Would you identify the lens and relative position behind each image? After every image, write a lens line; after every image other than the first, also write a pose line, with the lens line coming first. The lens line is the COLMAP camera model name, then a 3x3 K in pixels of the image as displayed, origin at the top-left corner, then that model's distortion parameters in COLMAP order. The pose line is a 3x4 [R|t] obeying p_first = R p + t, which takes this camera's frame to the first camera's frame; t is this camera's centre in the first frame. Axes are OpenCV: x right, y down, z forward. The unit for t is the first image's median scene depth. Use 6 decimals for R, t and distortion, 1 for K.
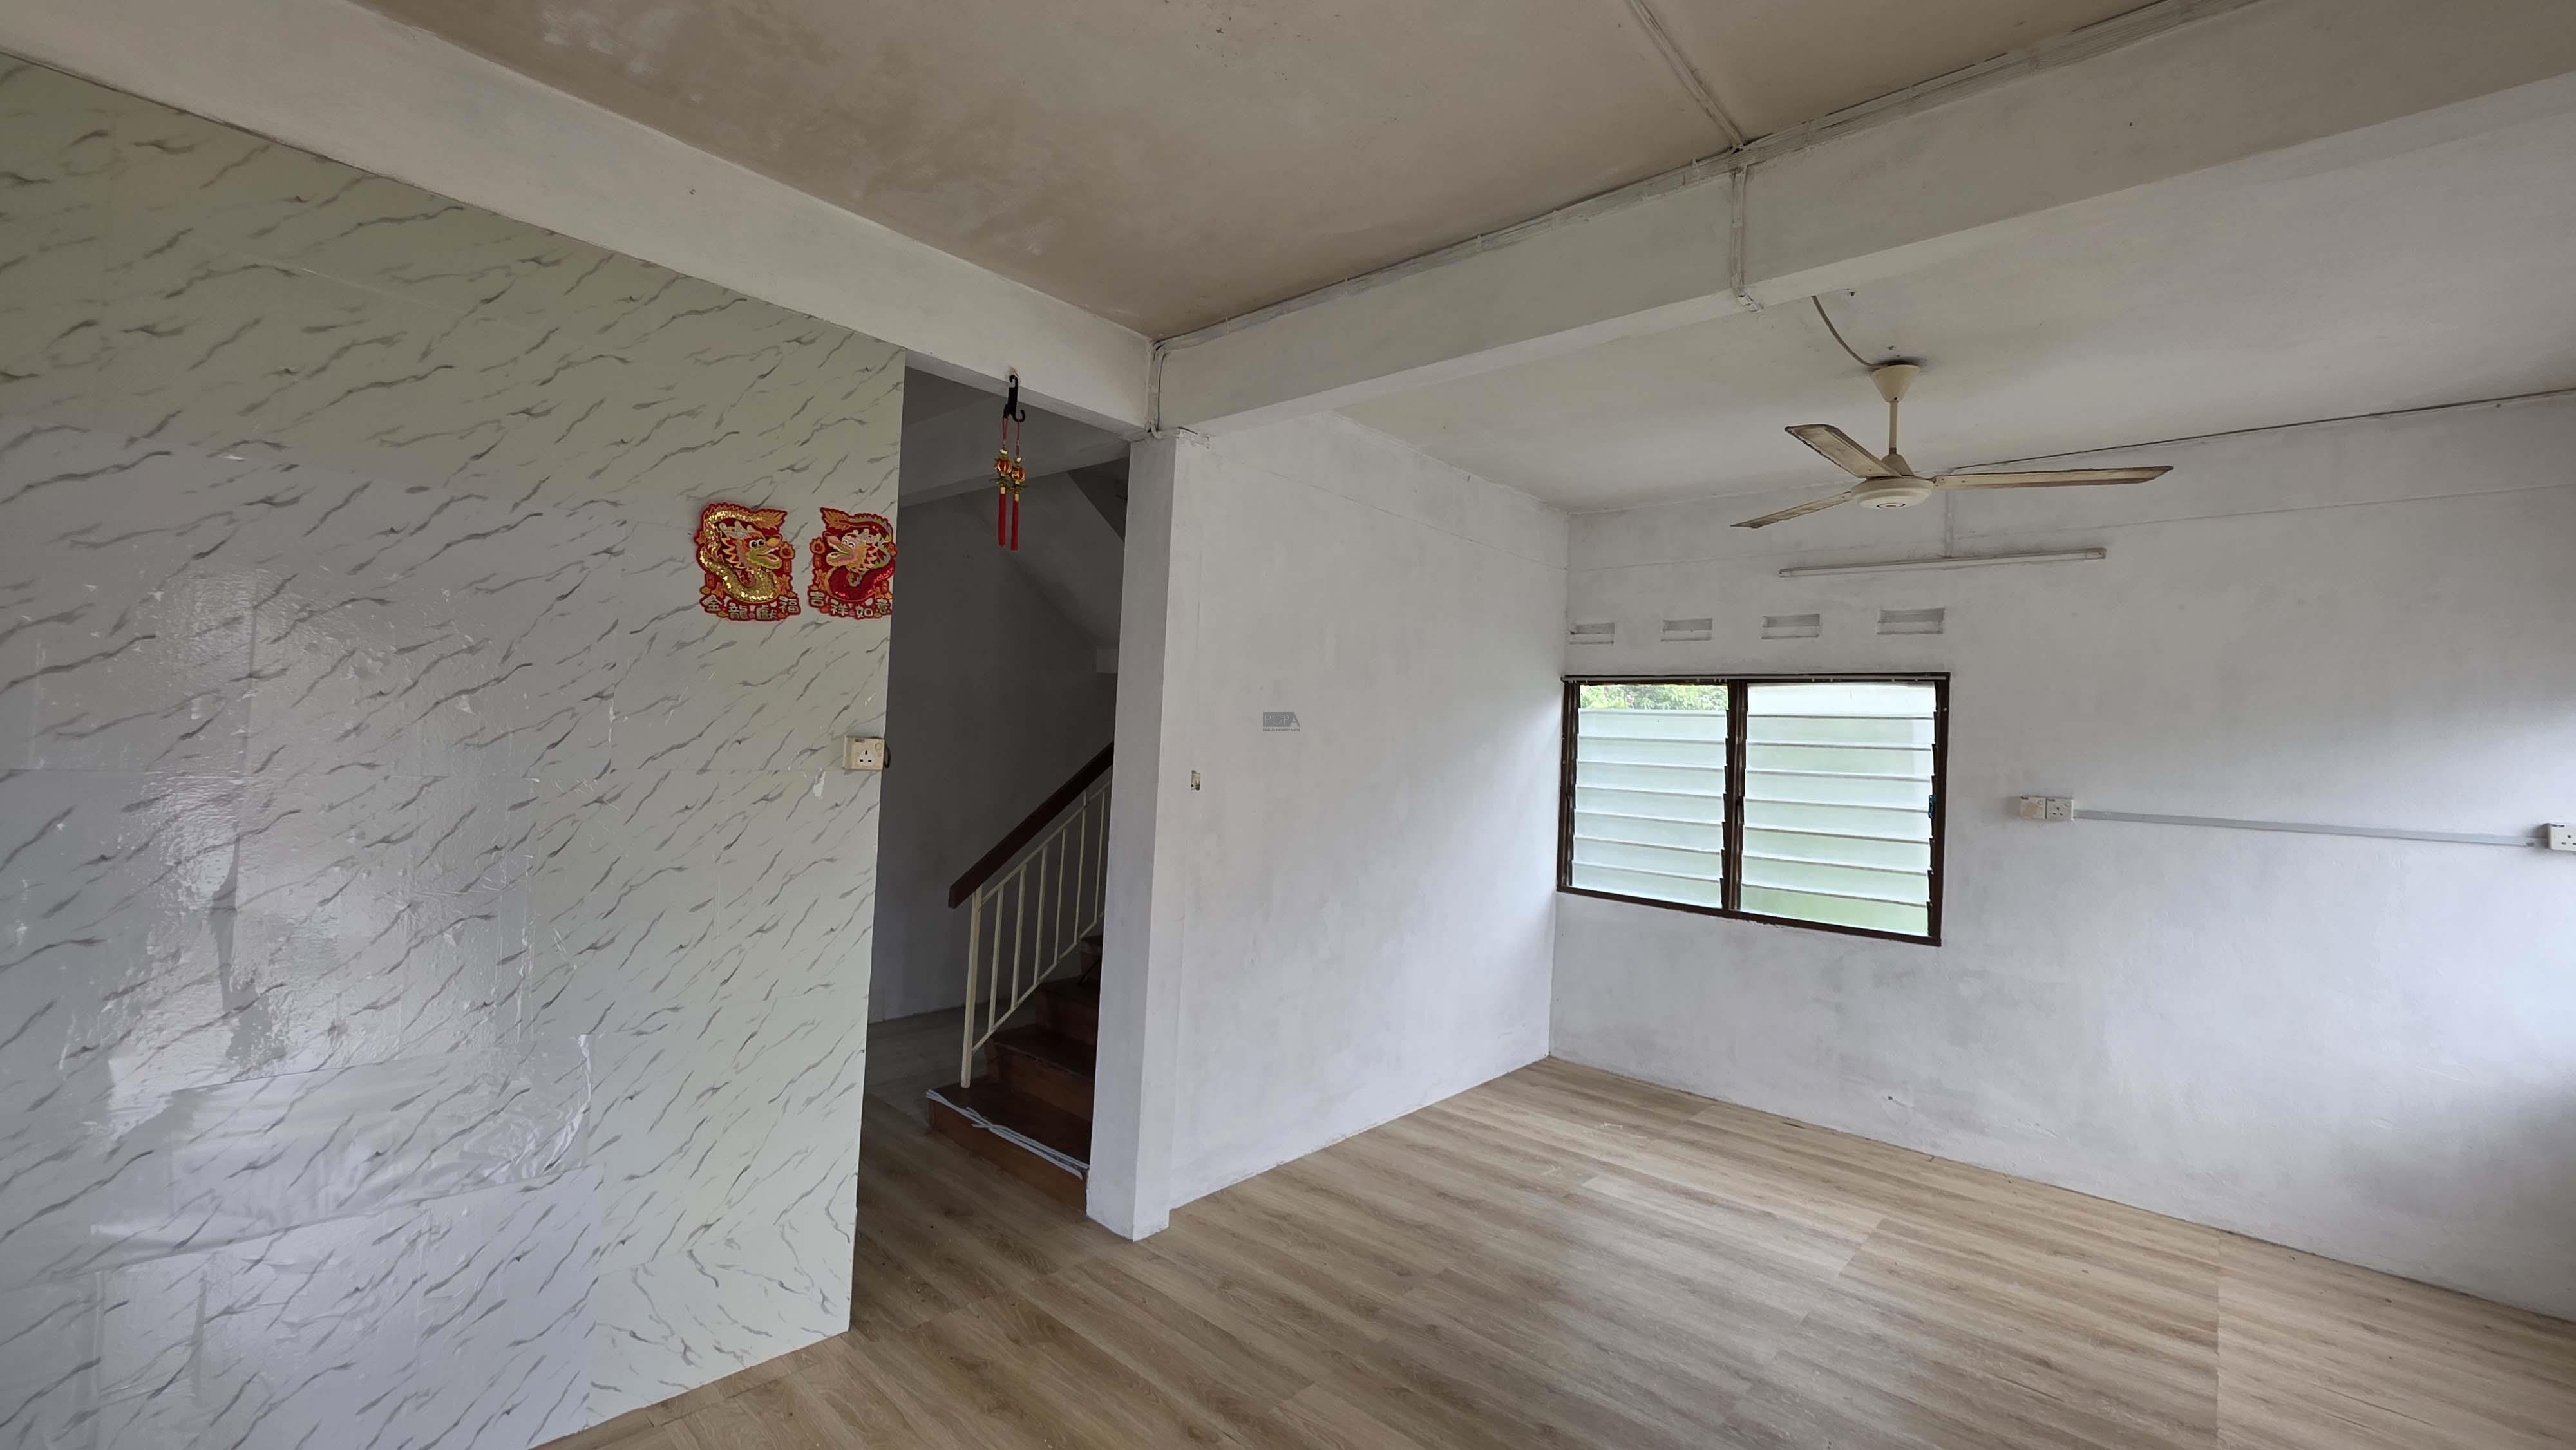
lens RADIAL K [[1037.3, 0, 1304.8], [0, 1037.3, 717.1], [0, 0, 1]] dist [-0.001152, 0.001045]
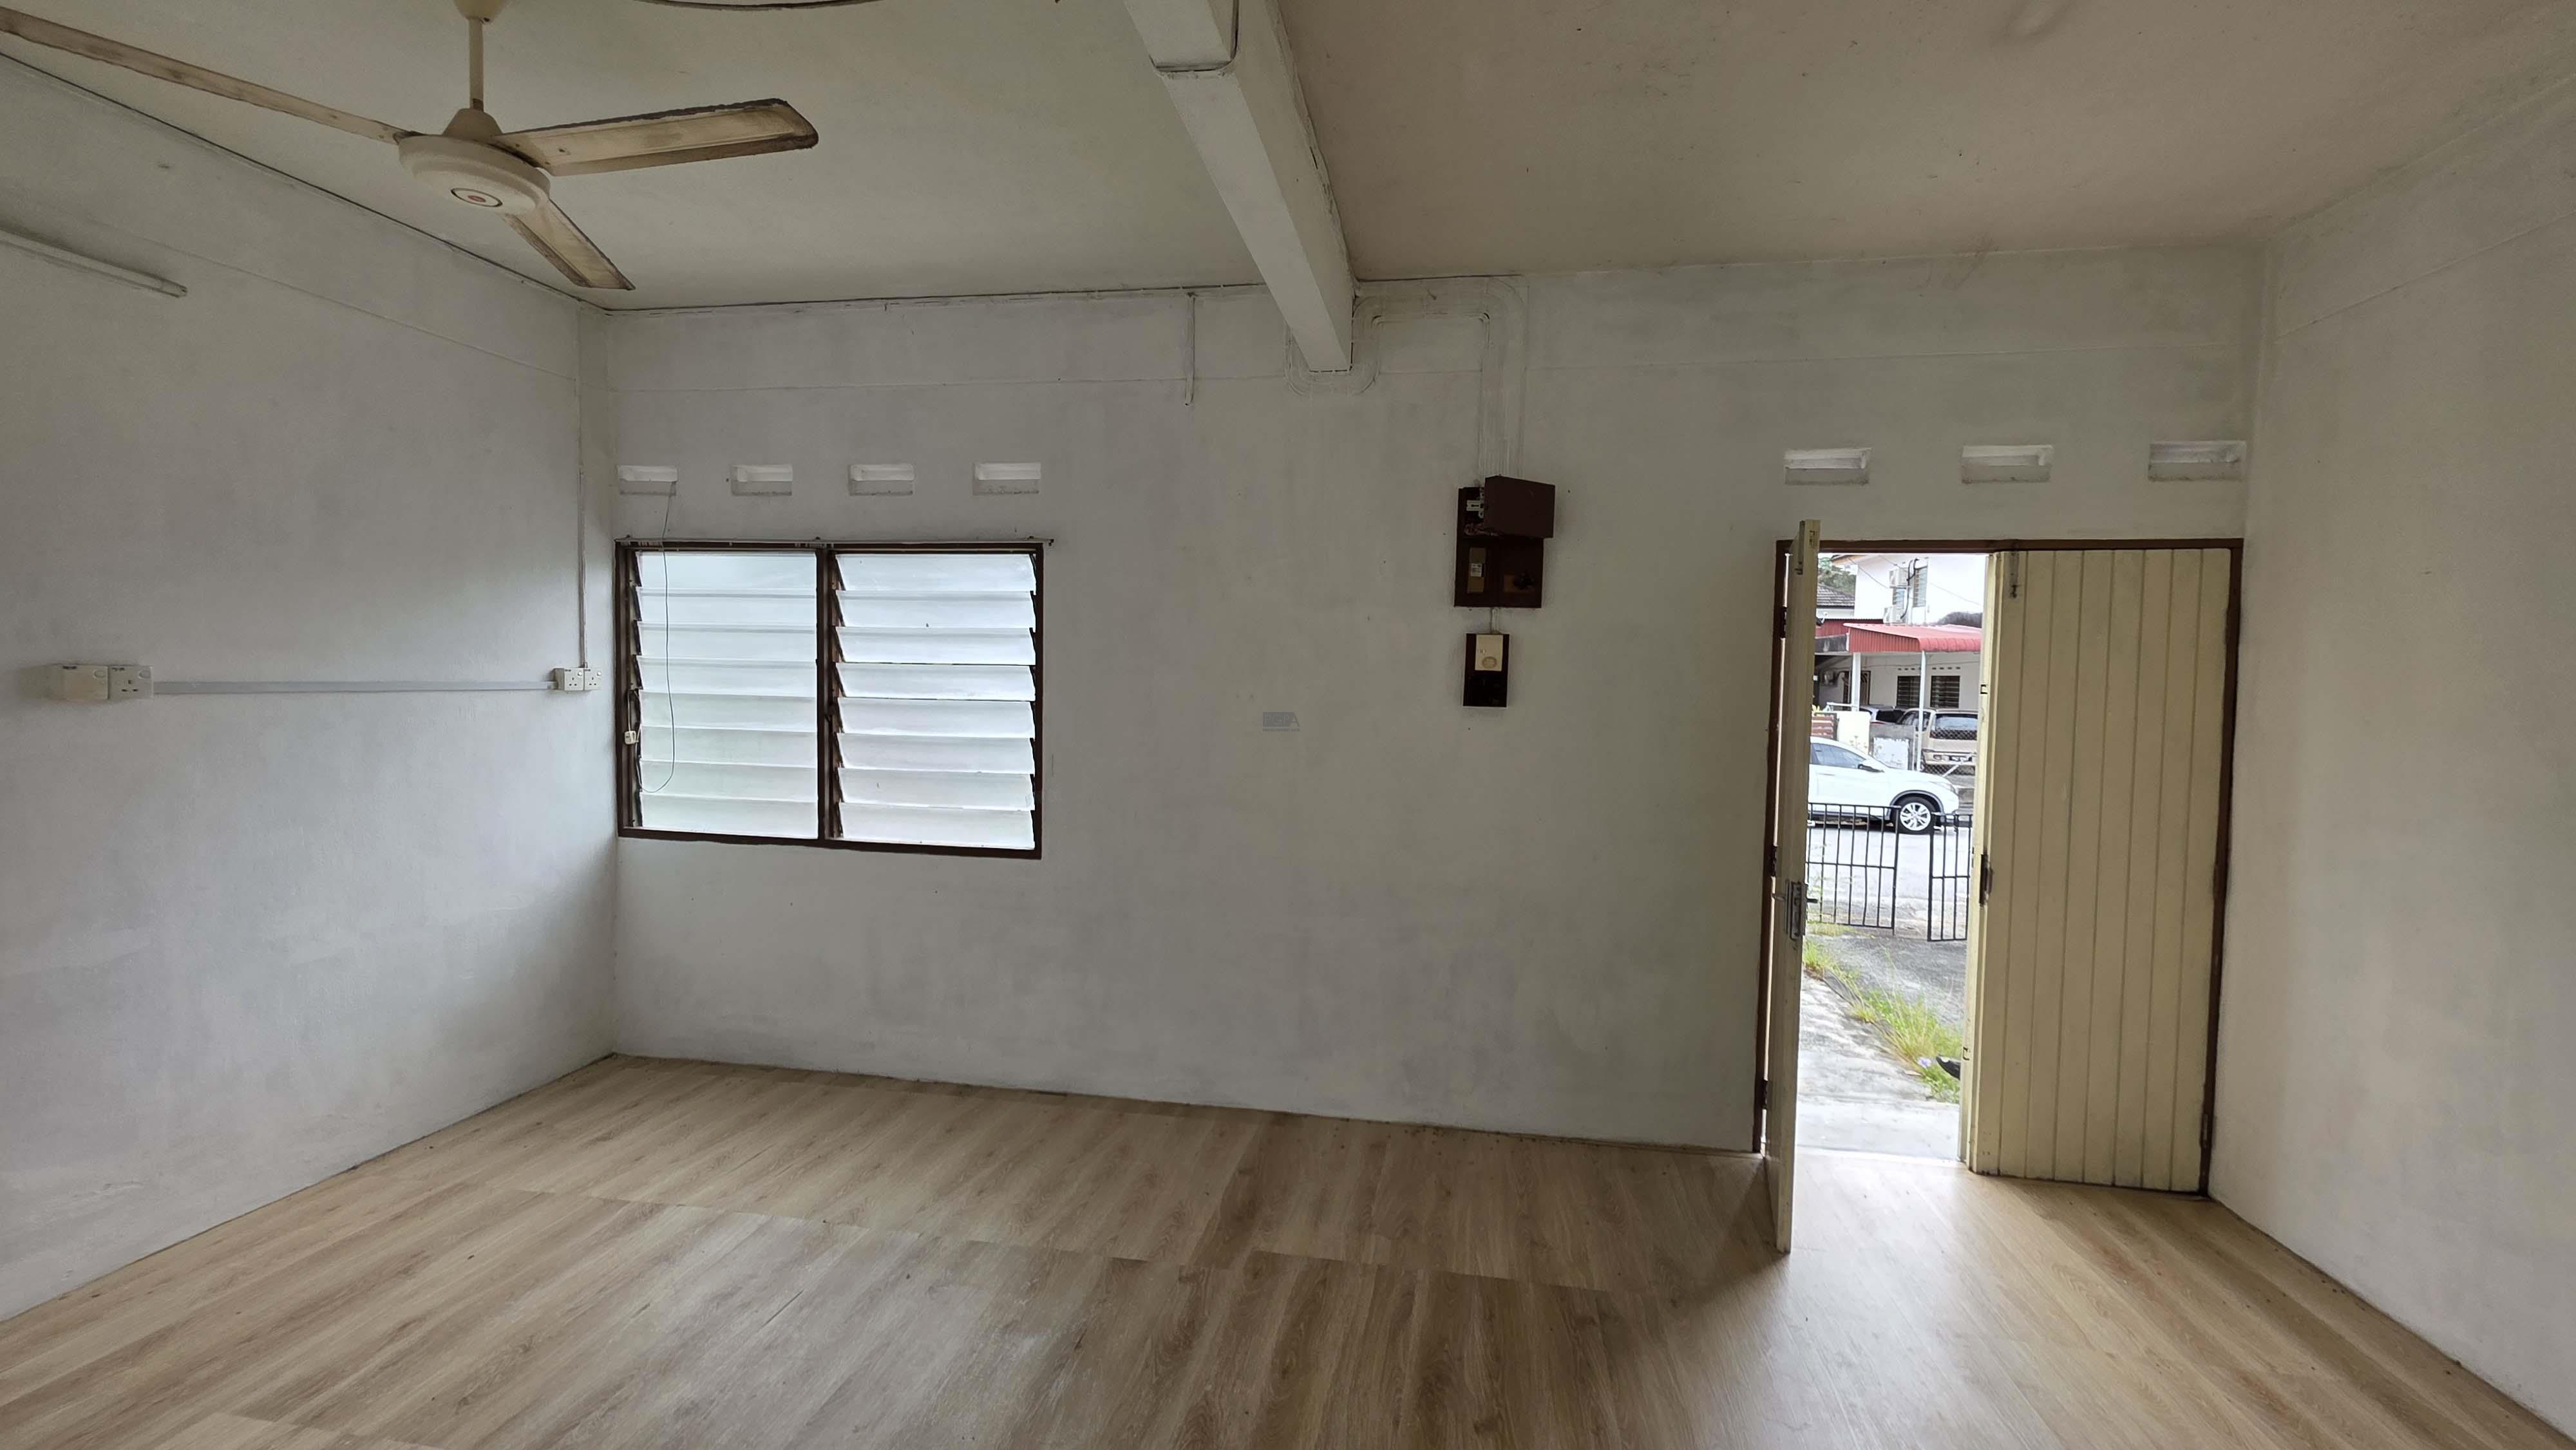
lens RADIAL K [[1037.3, 0, 1288.4], [0, 1037.3, 724.0], [0, 0, 1]] dist [-0.001152, 0.001045]
pose [[-0.530539, -0.093719, 0.842464, -0.219842], [-0.067712, 0.995379, 0.068089, 0.028533], [-0.844952, -0.020921, -0.534433, 0.912815]]
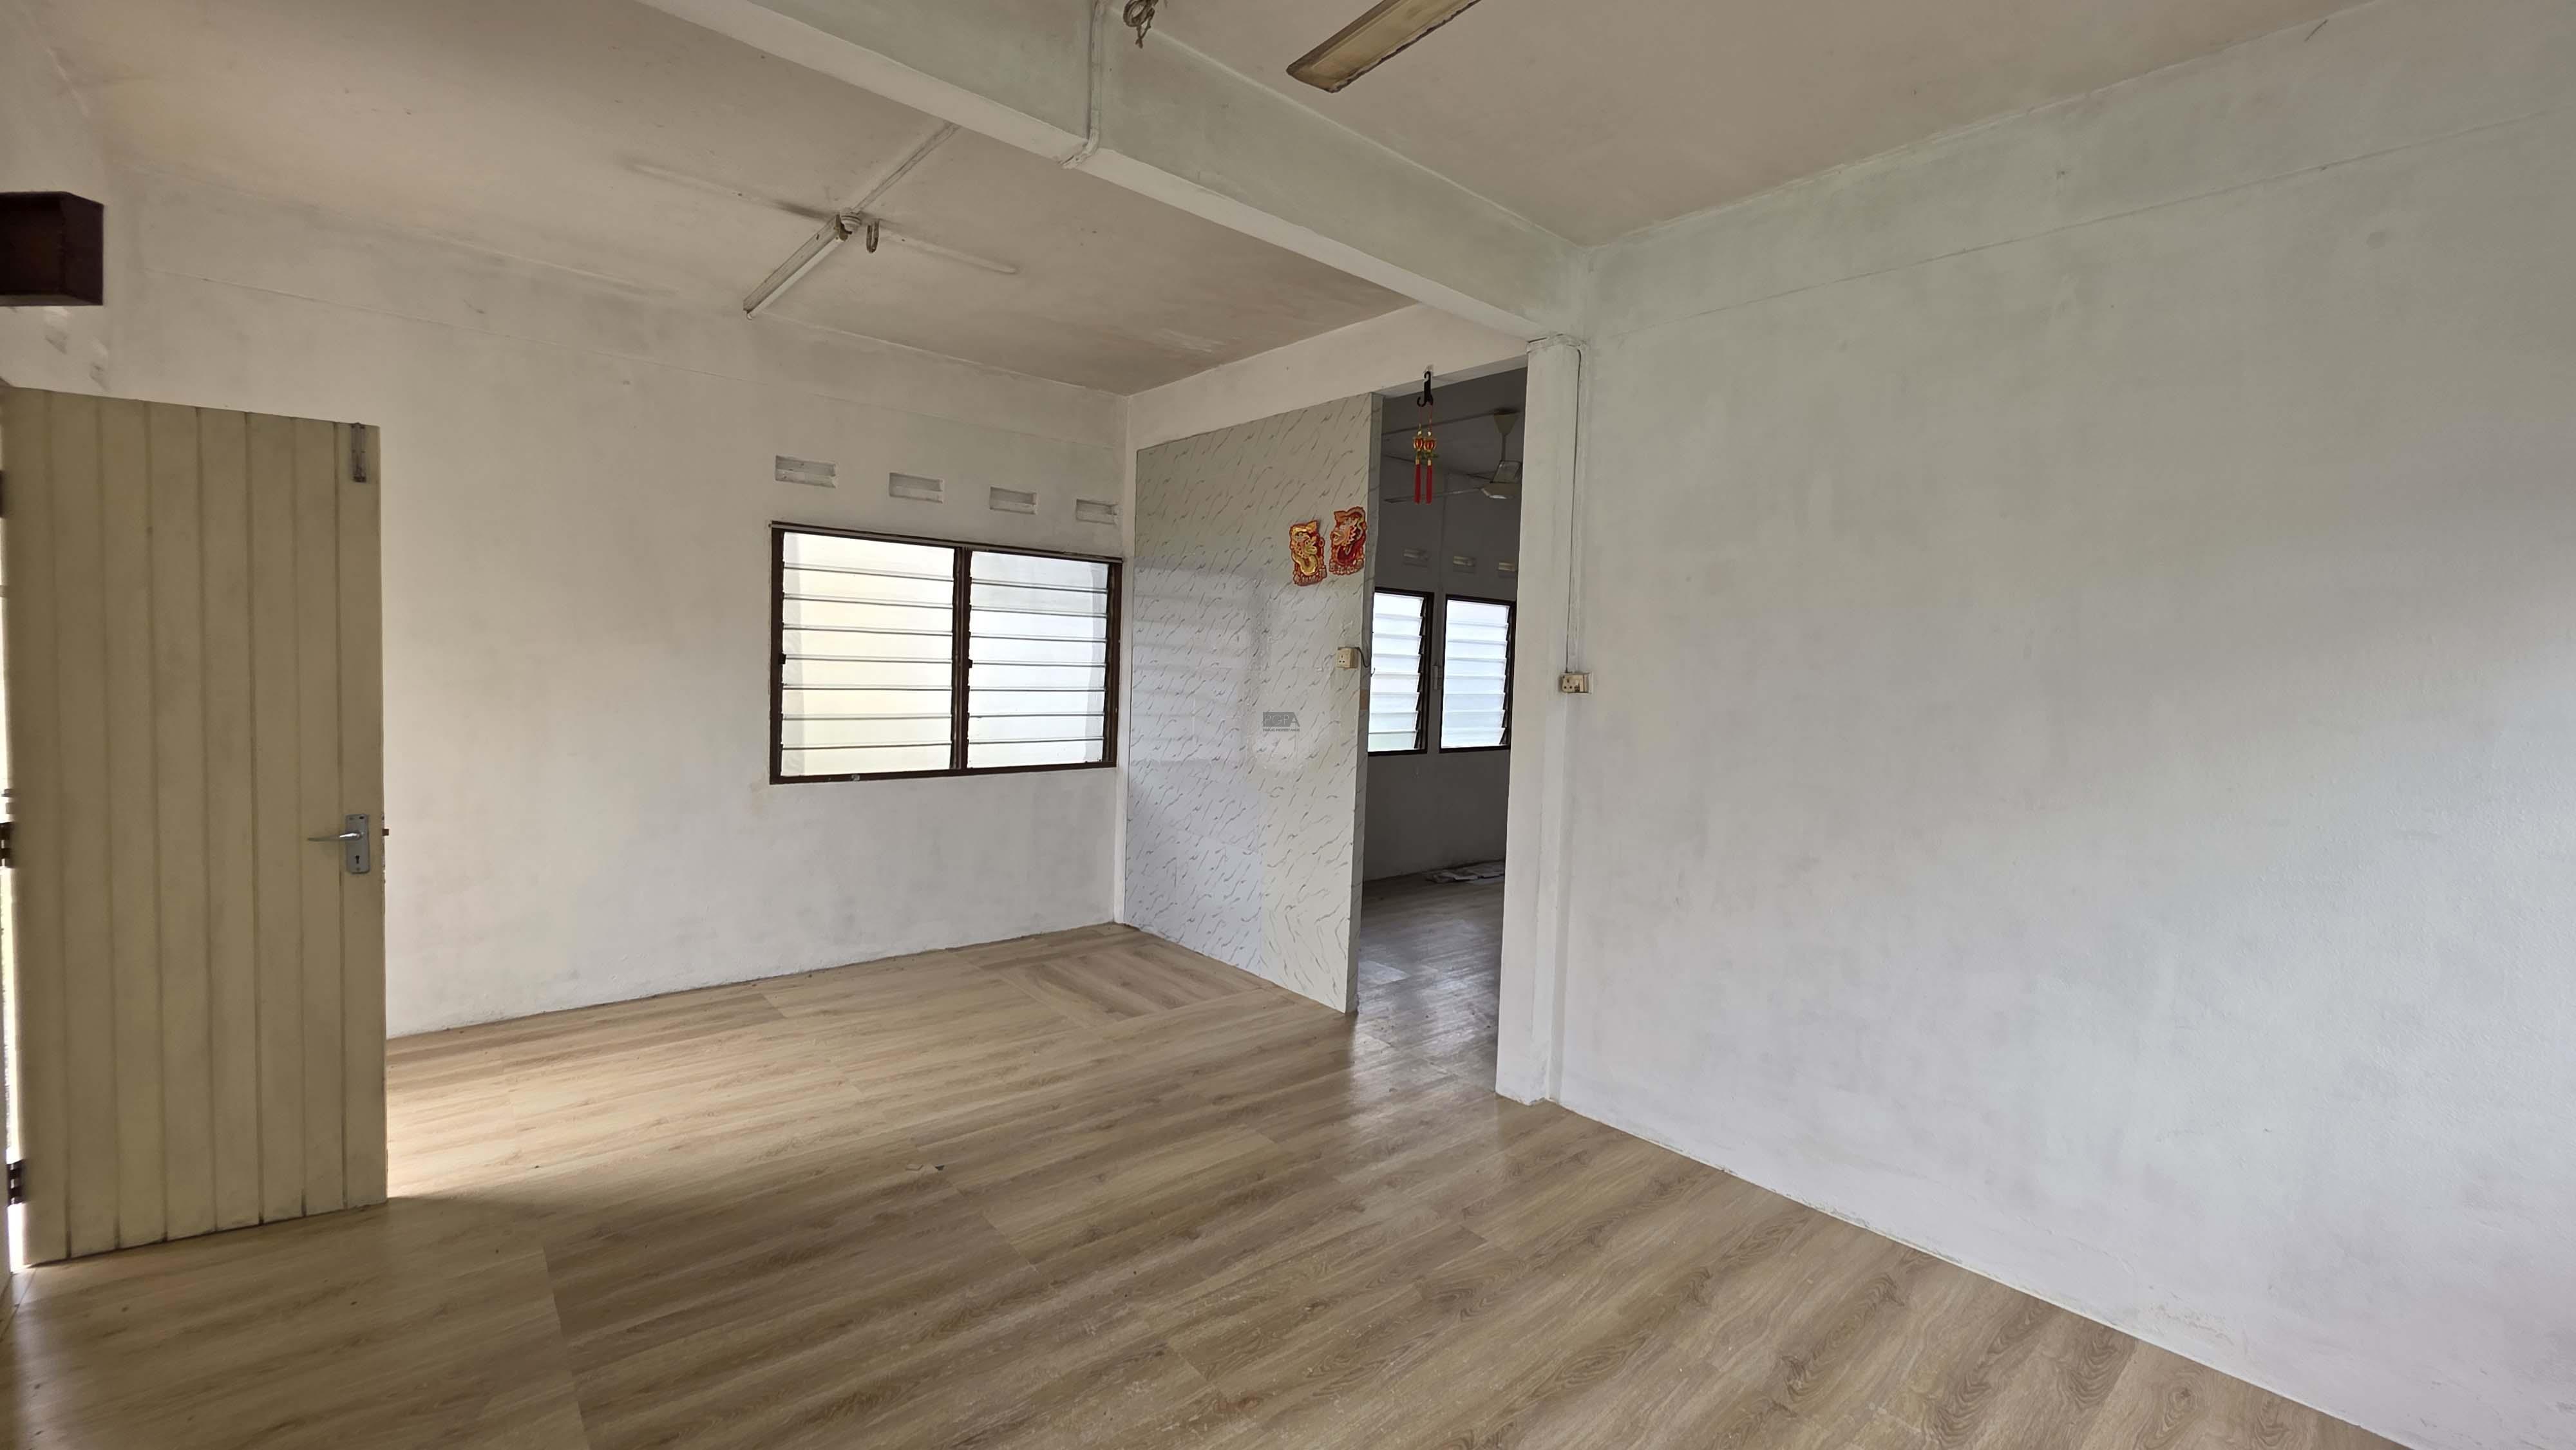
lens RADIAL K [[1037.3, 0, 1290.2], [0, 1037.3, 721.8], [0, 0, 1]] dist [-0.001152, 0.001045]
pose [[-0.132781, 0.006342, -0.991125, 0.958719], [-0.013500, 0.999875, 0.008207, 0.099453], [0.991053, 0.014470, -0.132679, 0.912861]]
